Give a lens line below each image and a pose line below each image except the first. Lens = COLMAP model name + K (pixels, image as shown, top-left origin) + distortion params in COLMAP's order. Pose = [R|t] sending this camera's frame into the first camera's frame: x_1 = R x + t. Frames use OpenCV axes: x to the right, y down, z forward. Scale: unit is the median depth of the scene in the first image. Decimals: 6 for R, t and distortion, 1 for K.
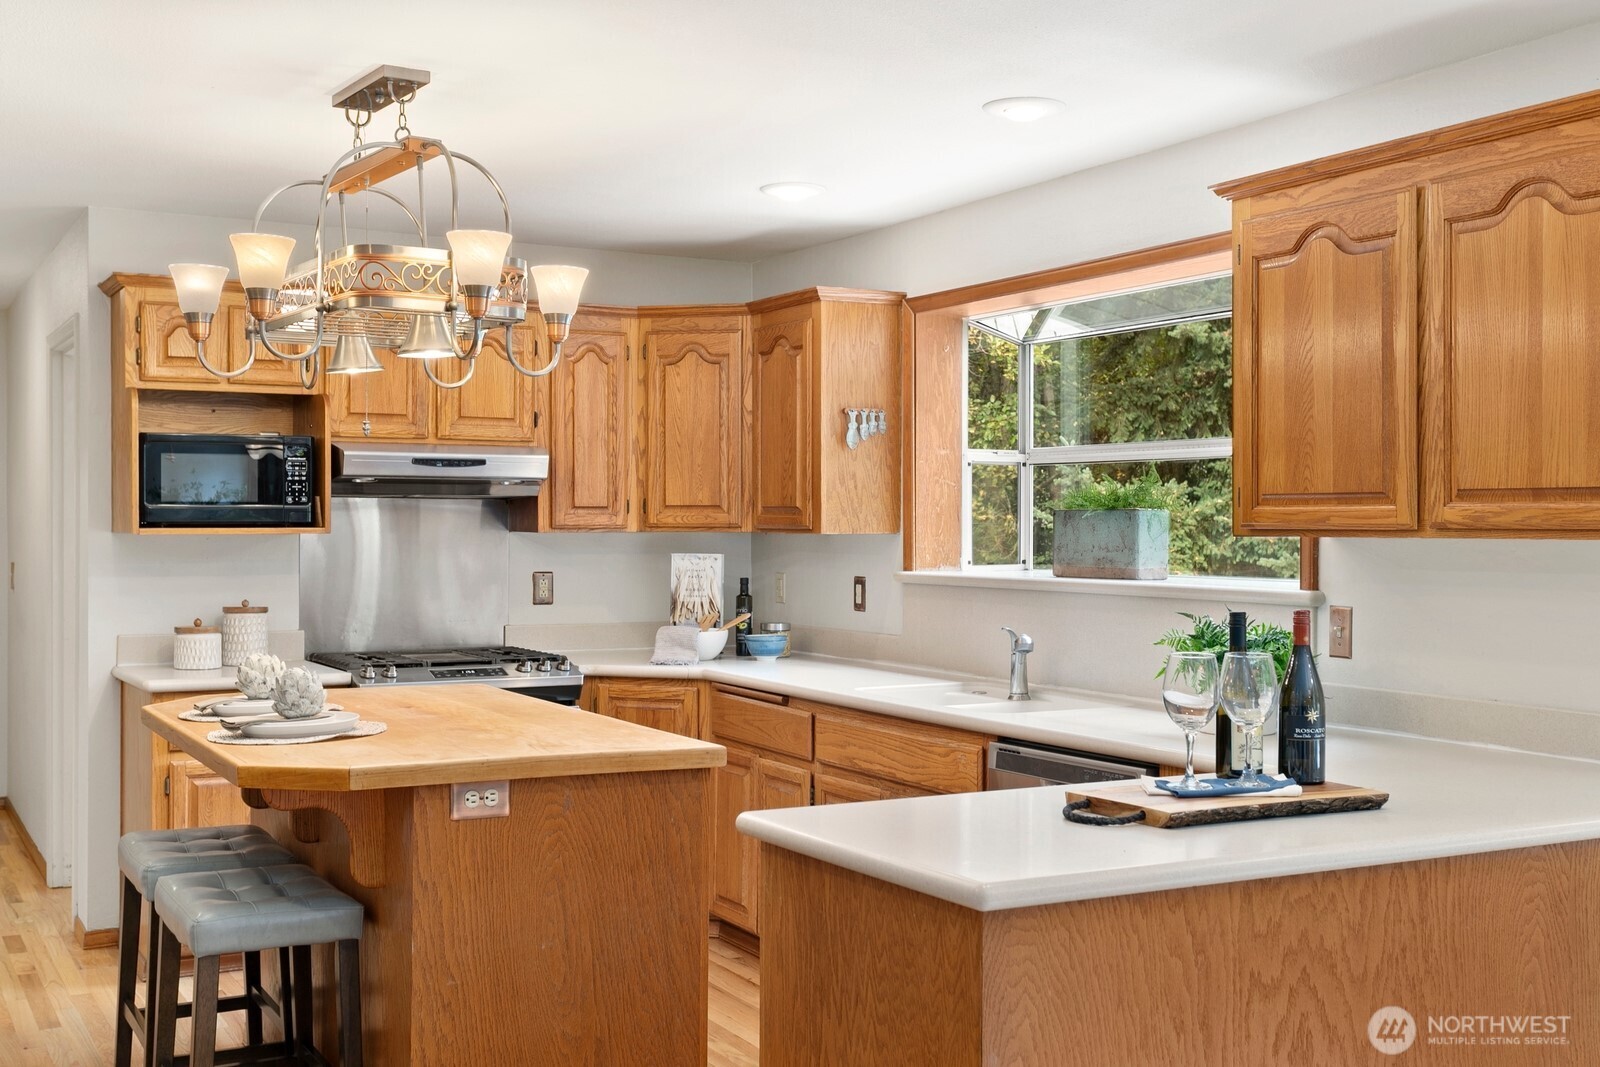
lens RADIAL K [[1758.7, 0, 800.7], [0, 1758.7, 535.0], [0, 0, 1]] dist [0.001279, 0.000000]
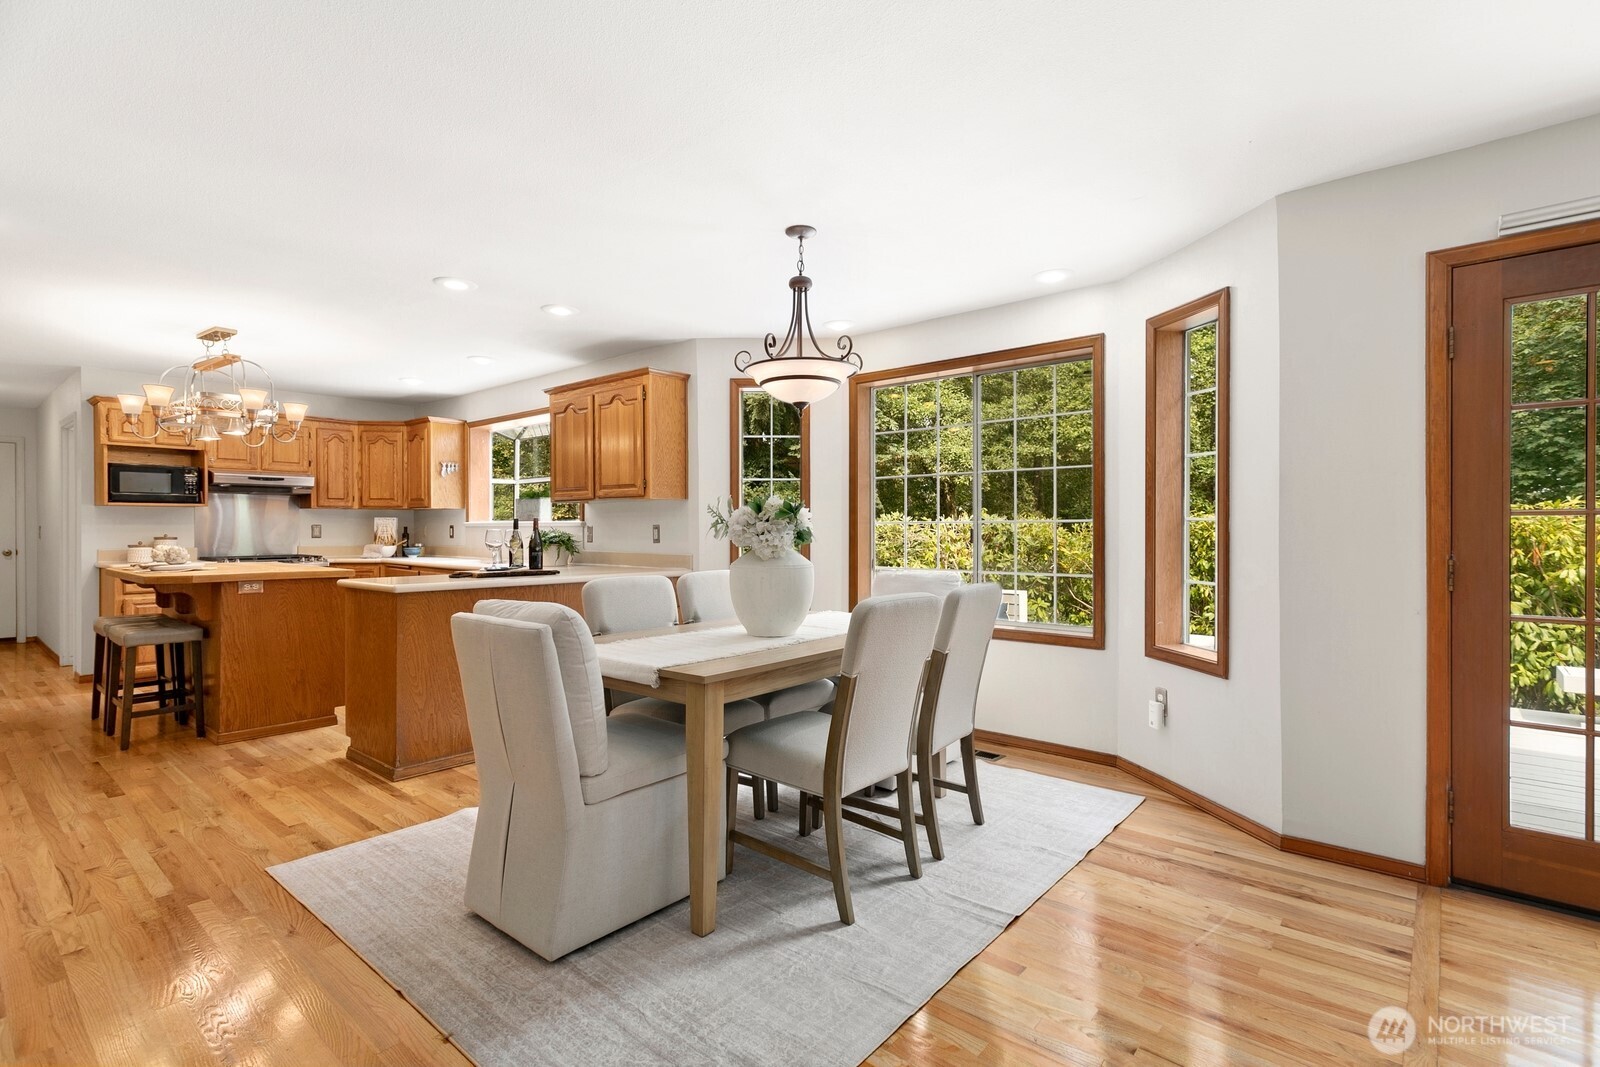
lens RADIAL K [[750.0, 0, 798.7], [0, 750.0, 527.7], [0, 0, 1]] dist [0.005310, 0.000475]
pose [[0.933462, -0.003635, 0.358659, 0.128189], [0.004901, 0.999985, -0.002620, 0.036052], [-0.358644, 0.004203, 0.933465, -0.283427]]
